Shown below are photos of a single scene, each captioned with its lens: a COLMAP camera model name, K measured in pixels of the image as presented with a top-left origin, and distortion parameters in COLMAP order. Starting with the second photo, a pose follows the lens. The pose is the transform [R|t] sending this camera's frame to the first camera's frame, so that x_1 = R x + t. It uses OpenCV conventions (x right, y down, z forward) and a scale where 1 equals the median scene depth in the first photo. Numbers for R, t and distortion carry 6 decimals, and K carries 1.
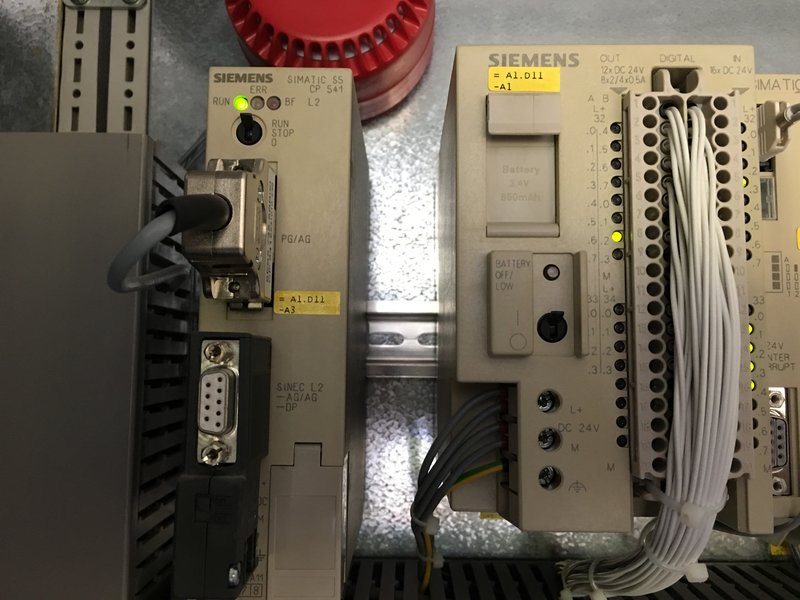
lens RADIAL K [[668.6, 0, 400.2], [0, 668.6, 298.1], [0, 0, 1]] dist [0.059100, -0.094771]
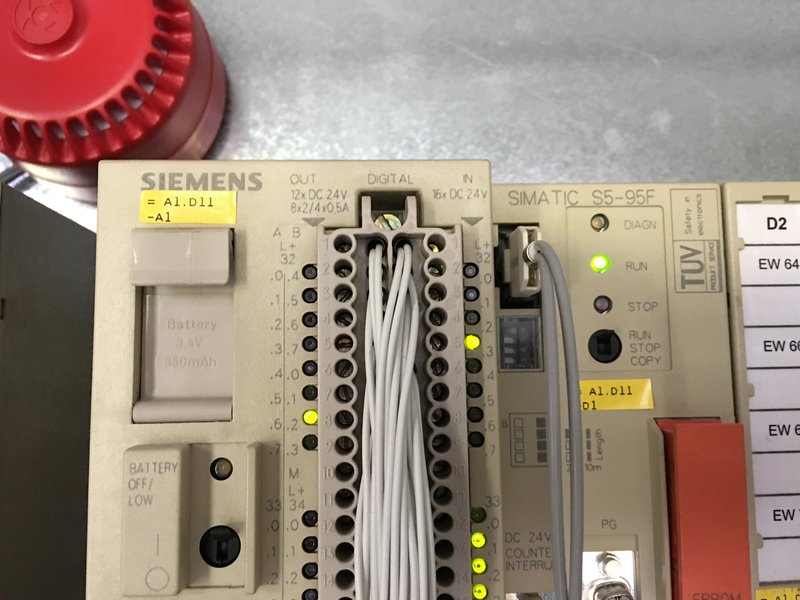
lens RADIAL K [[668.6, 0, 391.8], [0, 668.6, 299.1], [0, 0, 1]] dist [0.059100, -0.094771]
pose [[0.998906, -0.016012, 0.043932, 0.376424], [0.016534, 0.999797, -0.011554, -0.210000], [-0.043738, 0.012268, 0.998968, 0.240970]]
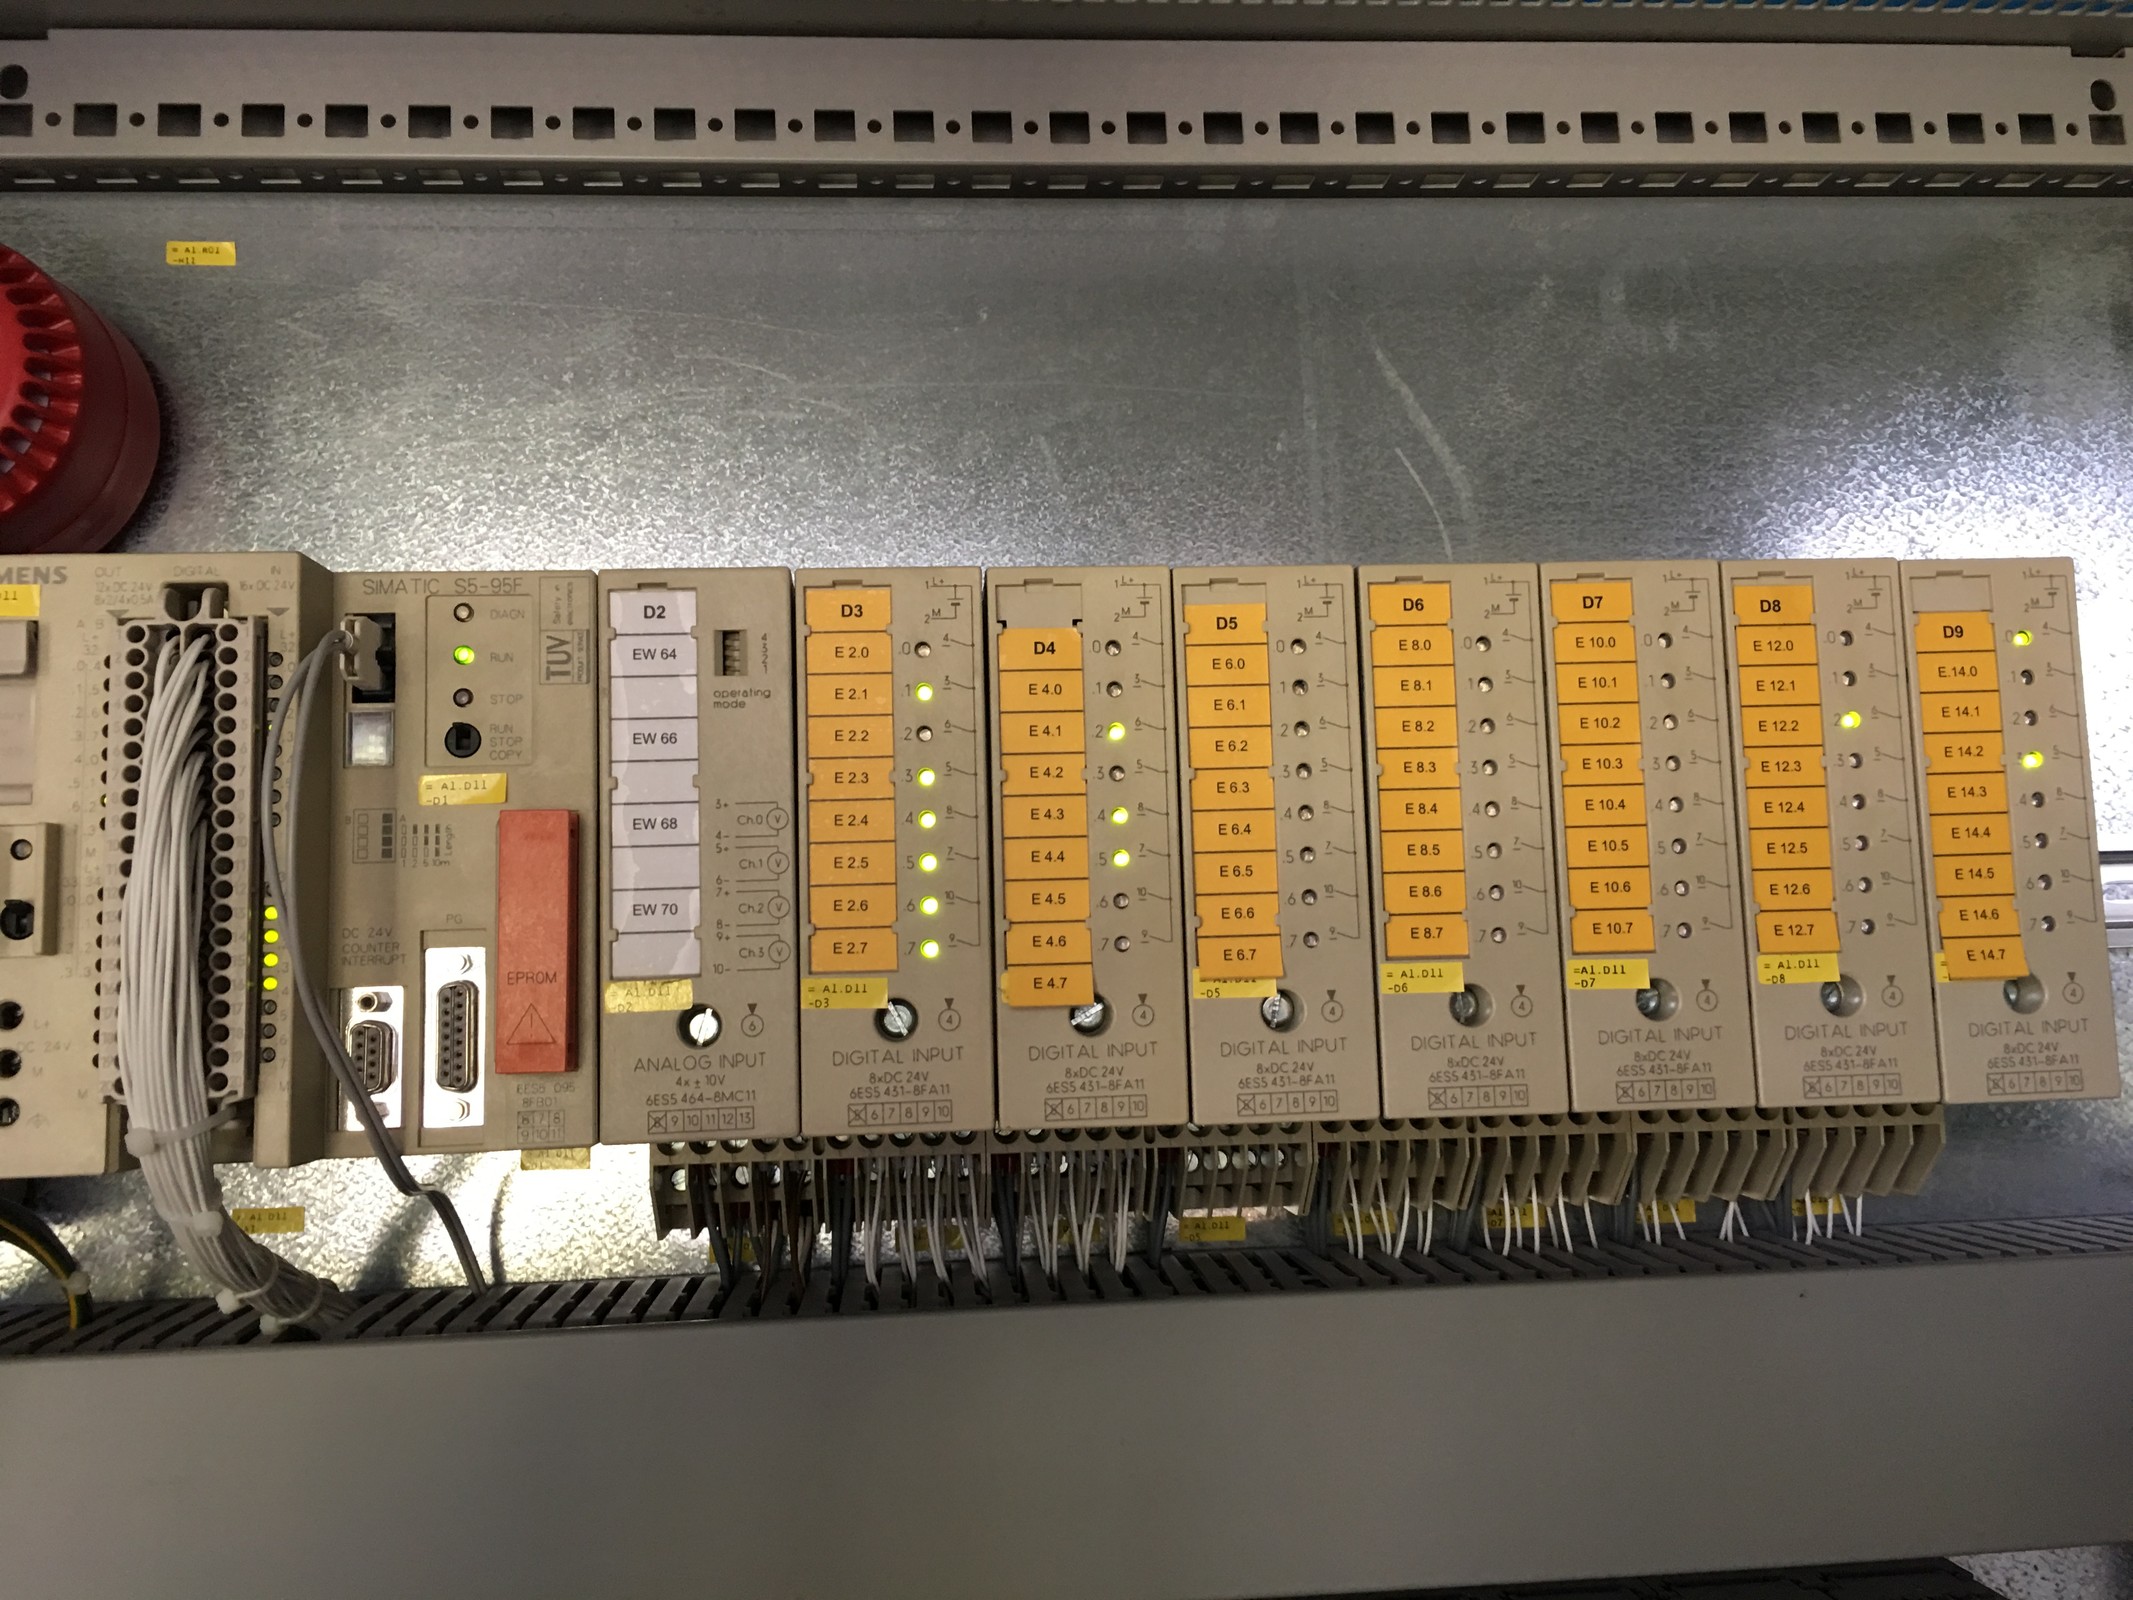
lens RADIAL K [[1782.7, 0, 1079.8], [0, 1782.7, 774.0], [0, 0, 1]] dist [0.059100, -0.094771]
pose [[0.995086, -0.028996, 0.094676, 1.228972], [0.032439, 0.998860, -0.035033, -0.012634], [-0.093553, 0.037932, 0.994892, -1.172149]]
